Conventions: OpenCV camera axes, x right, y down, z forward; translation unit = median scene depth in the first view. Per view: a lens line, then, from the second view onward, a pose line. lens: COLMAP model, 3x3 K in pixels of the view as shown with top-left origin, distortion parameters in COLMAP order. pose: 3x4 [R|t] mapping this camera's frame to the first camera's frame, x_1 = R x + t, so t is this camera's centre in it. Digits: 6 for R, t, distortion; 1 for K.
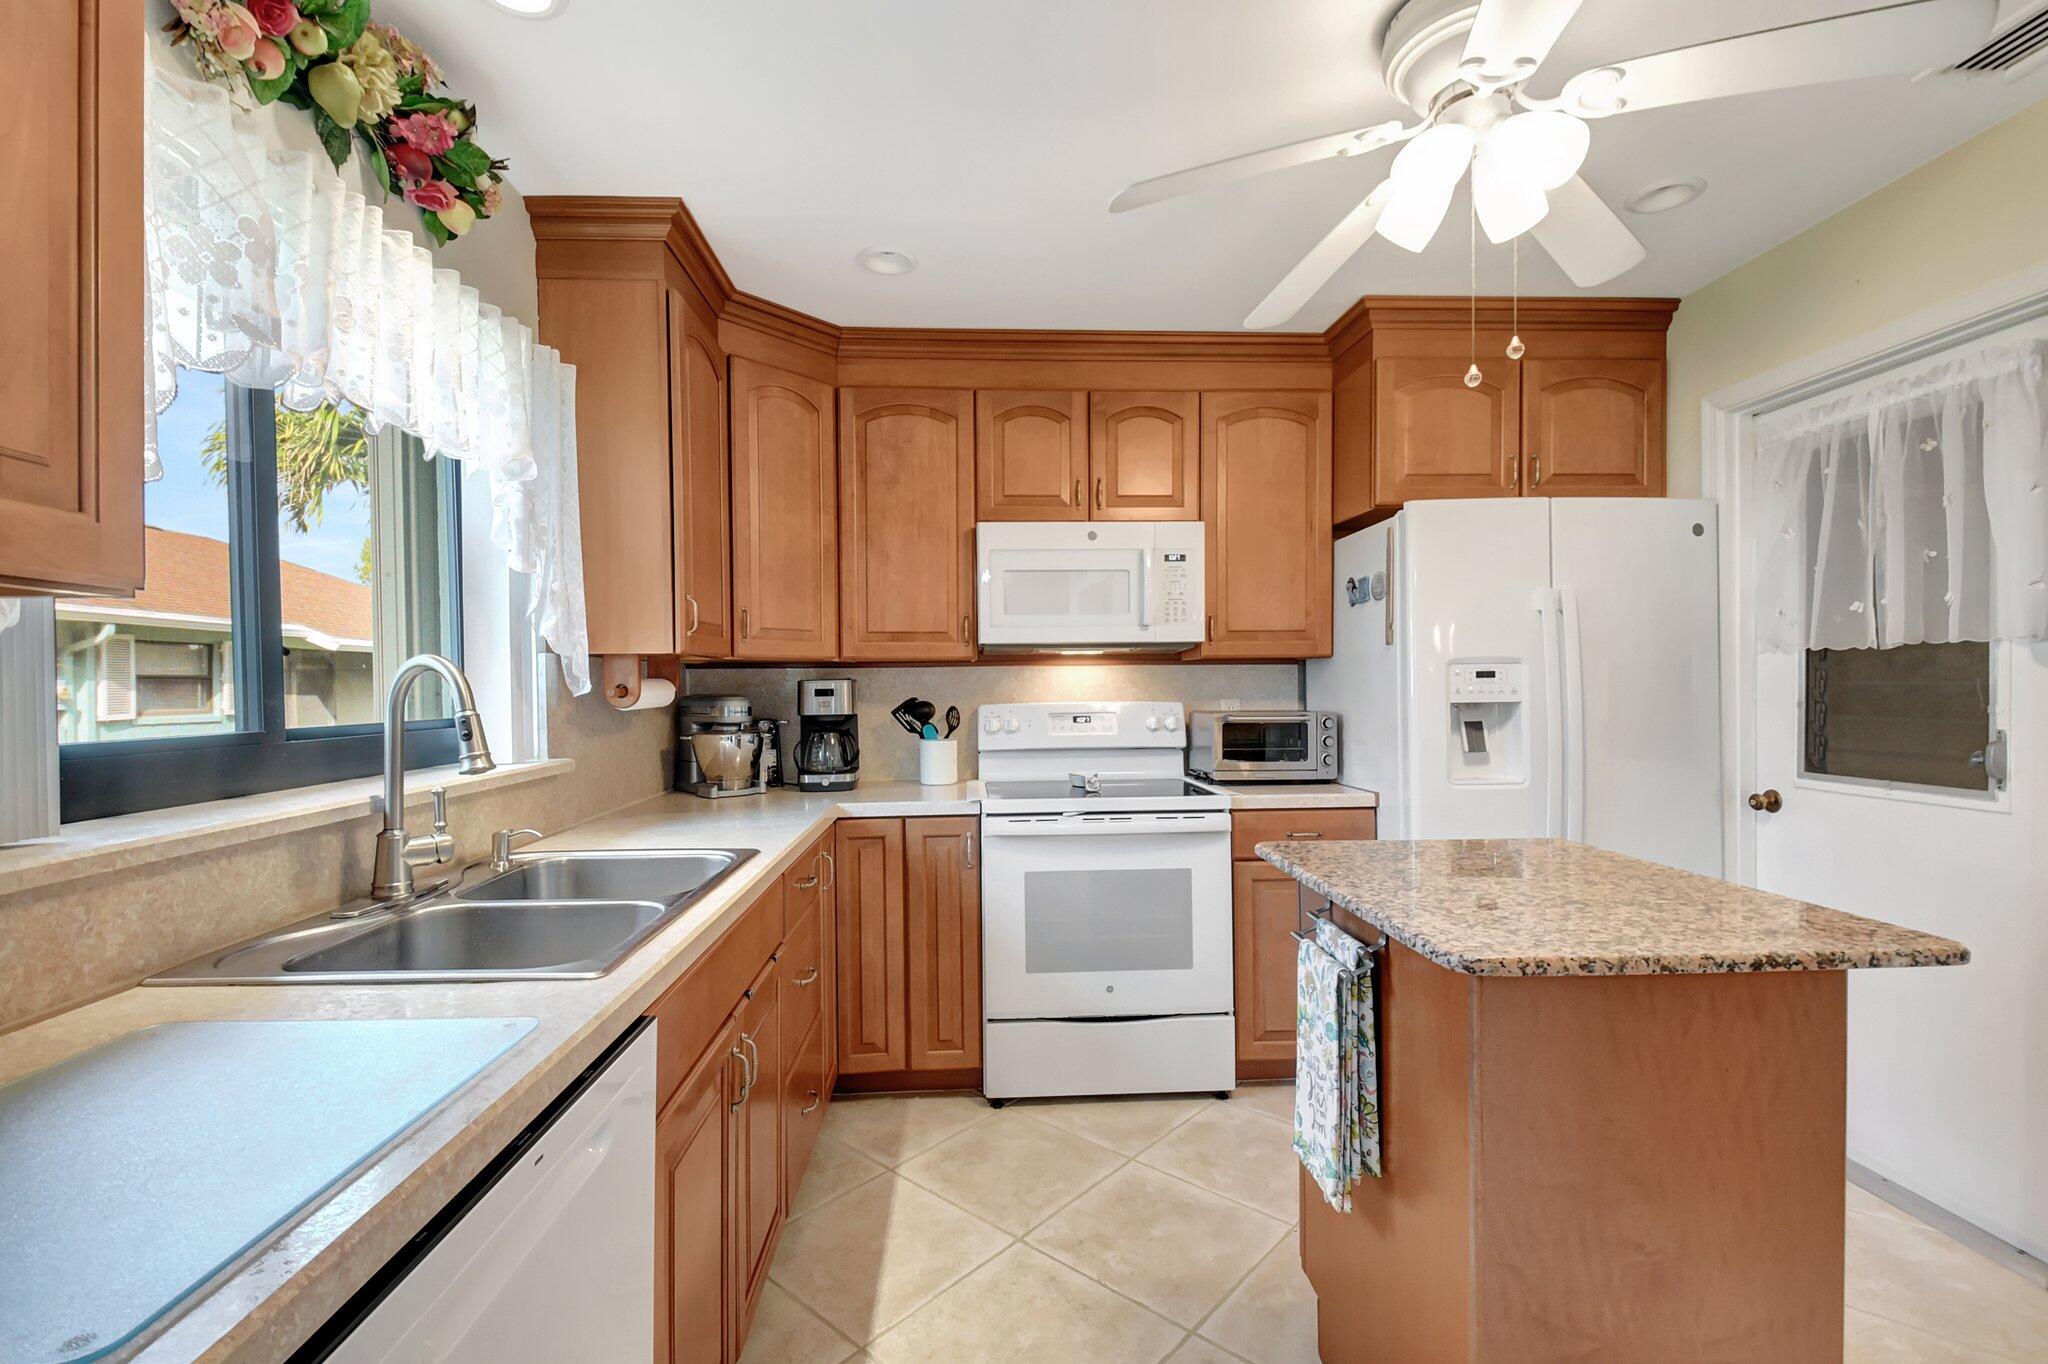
lens RADIAL K [[902.5, 0, 1024.0], [0, 902.5, 682.0], [0, 0, 1]] dist [0.044173, -0.026300]
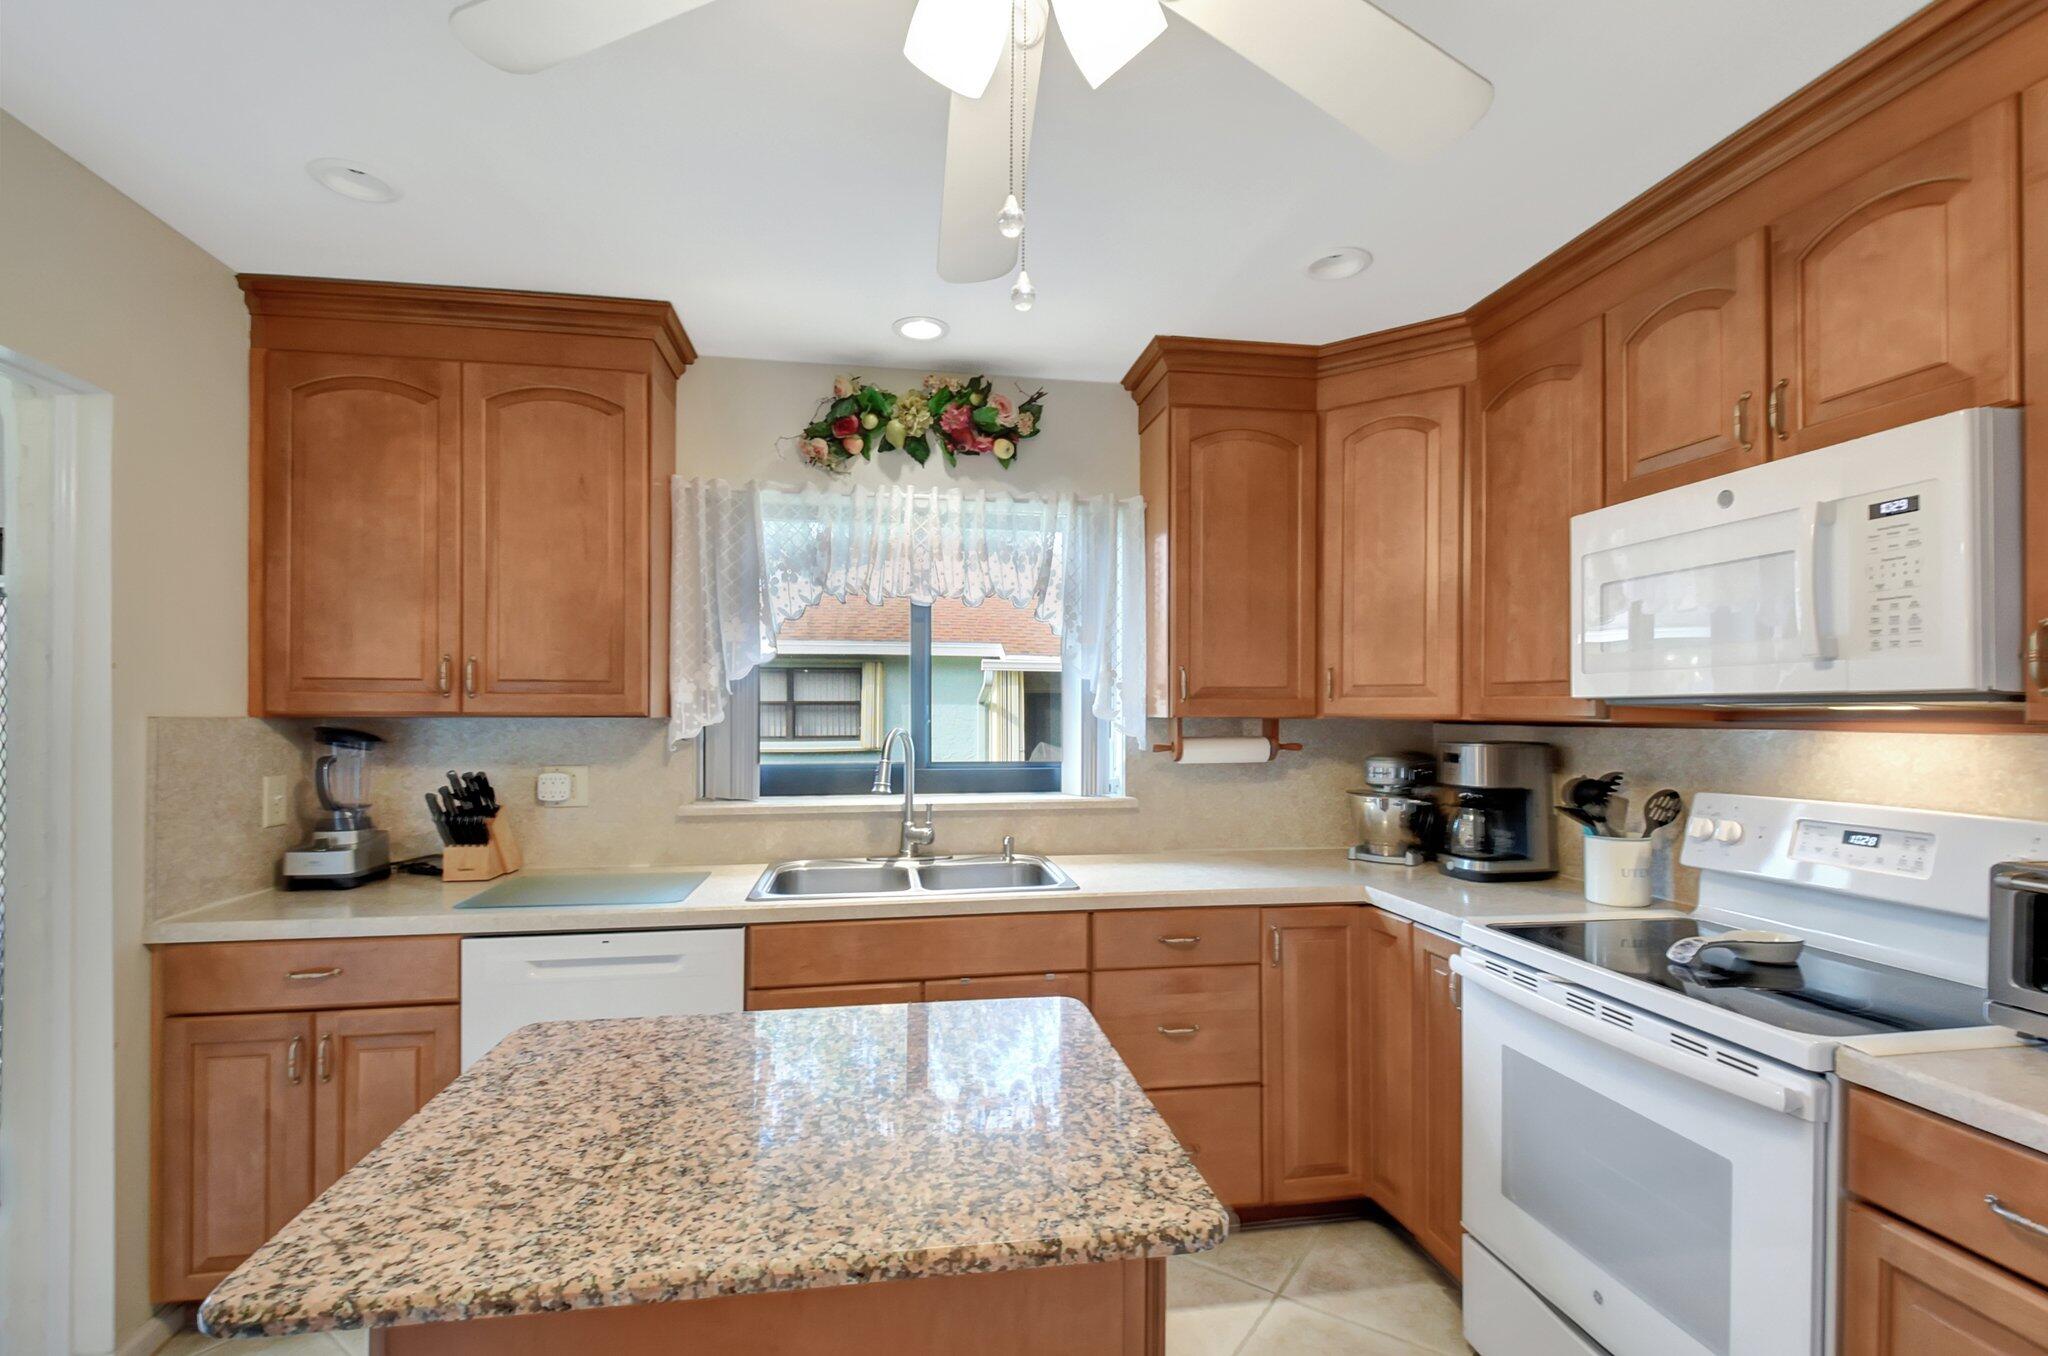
lens RADIAL K [[942.2, 0, 1022.3], [0, 942.2, 696.0], [0, 0, 1]] dist [0.050254, -0.030152]
pose [[0.108189, -0.007395, -0.994103, 0.622300], [-0.000183, 0.999972, -0.007459, -0.039616], [0.994130, 0.000989, 0.108184, 0.525631]]
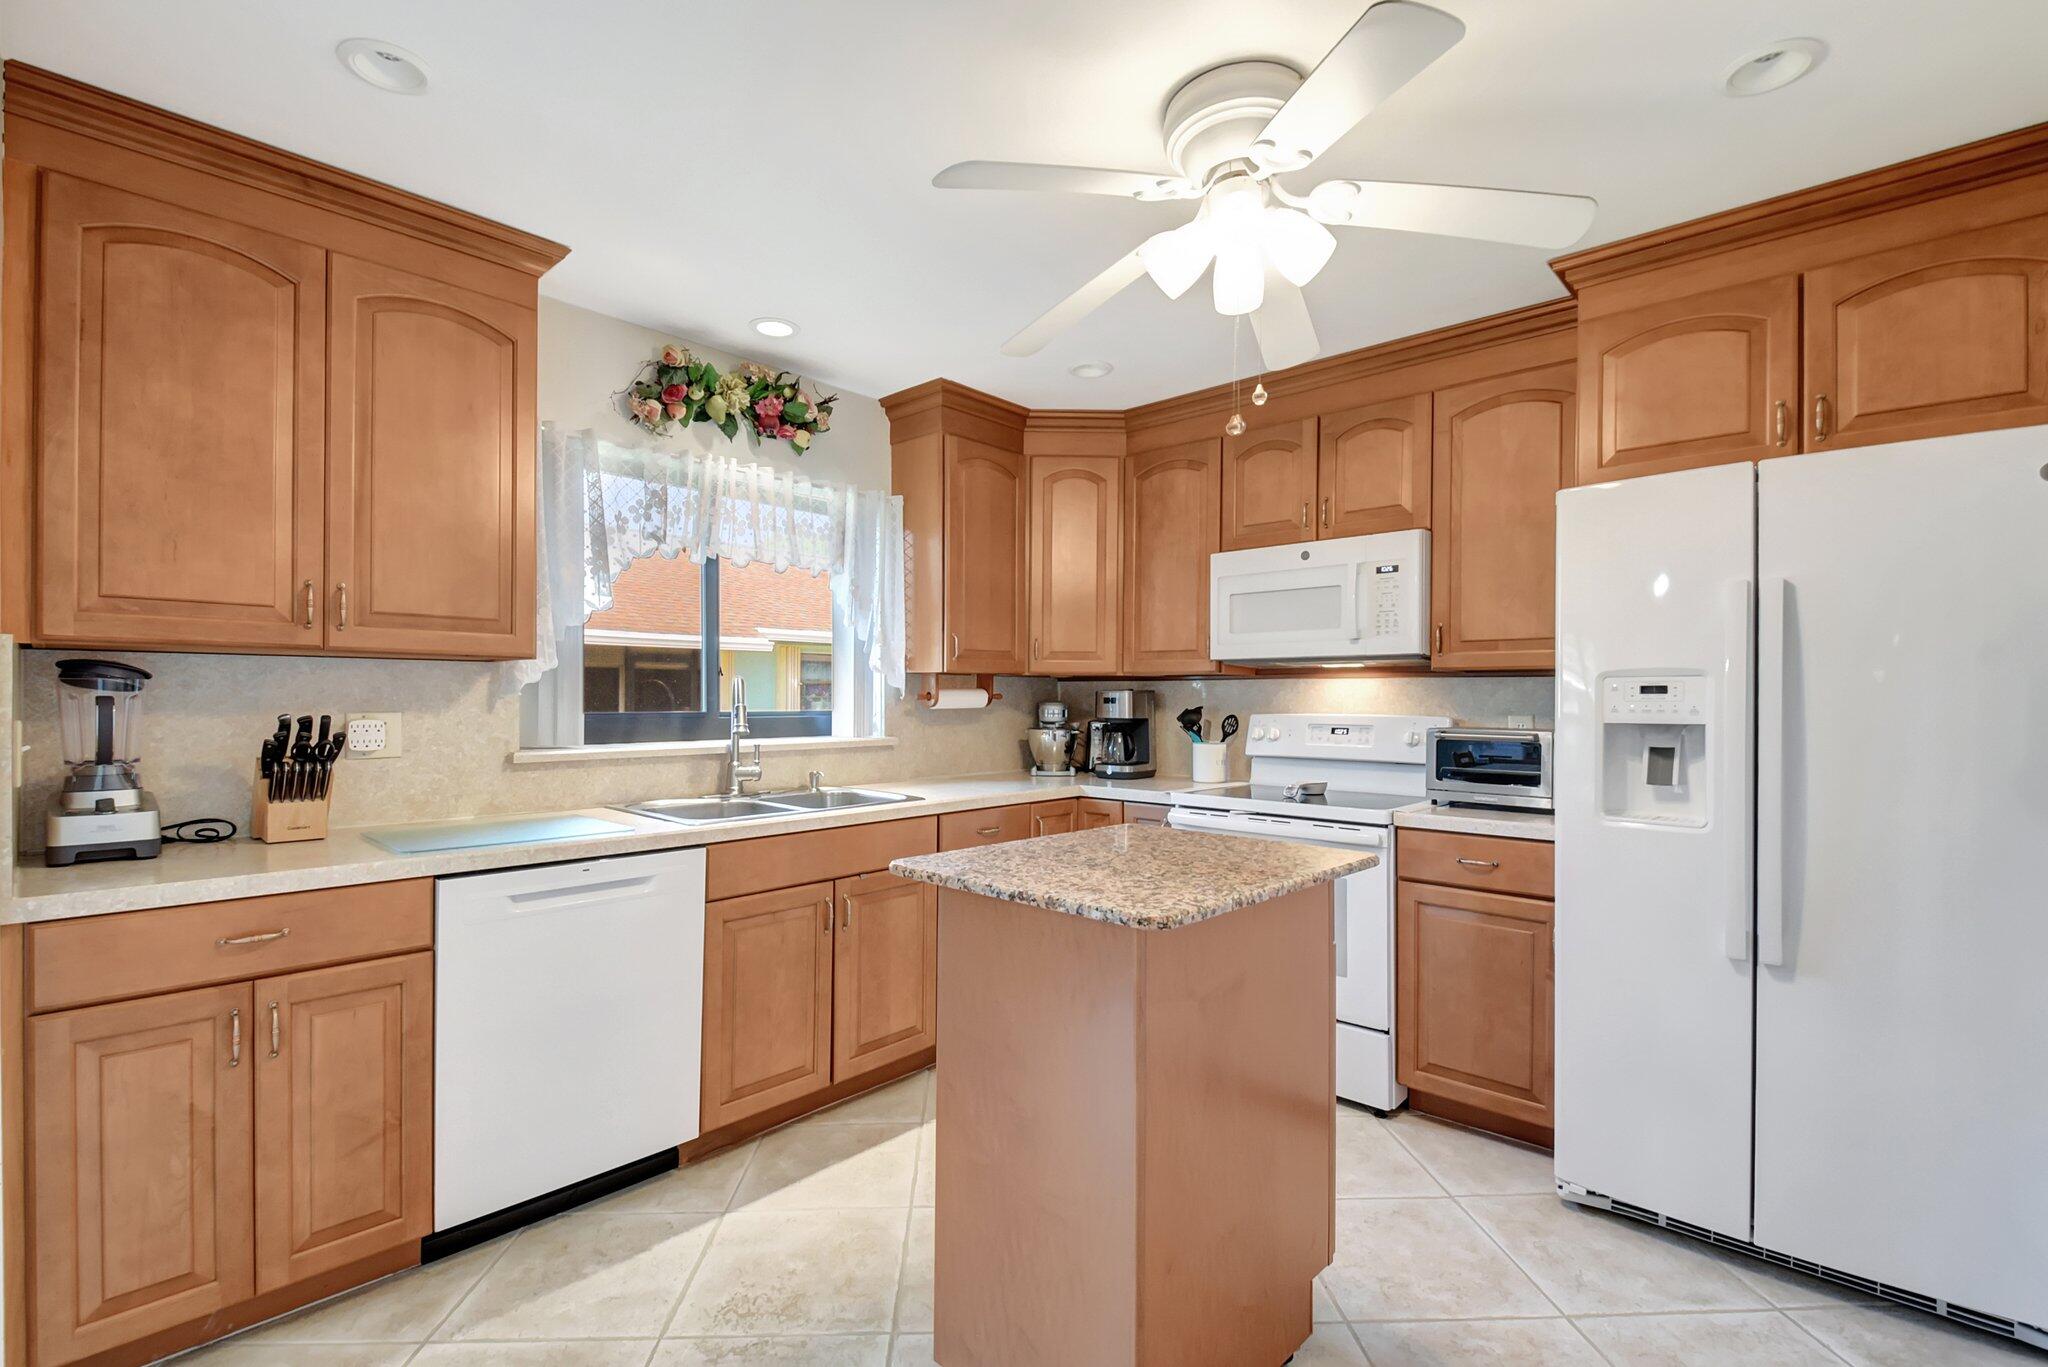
lens RADIAL K [[925.3, 0, 1024.0], [0, 925.3, 683.5], [0, 0, 1]] dist [0.049098, -0.034128]
pose [[0.699992, 0.002258, -0.714147, 0.636492], [-0.009159, 0.999941, -0.005815, -0.003355], [0.714092, 0.010611, 0.699972, 0.005865]]
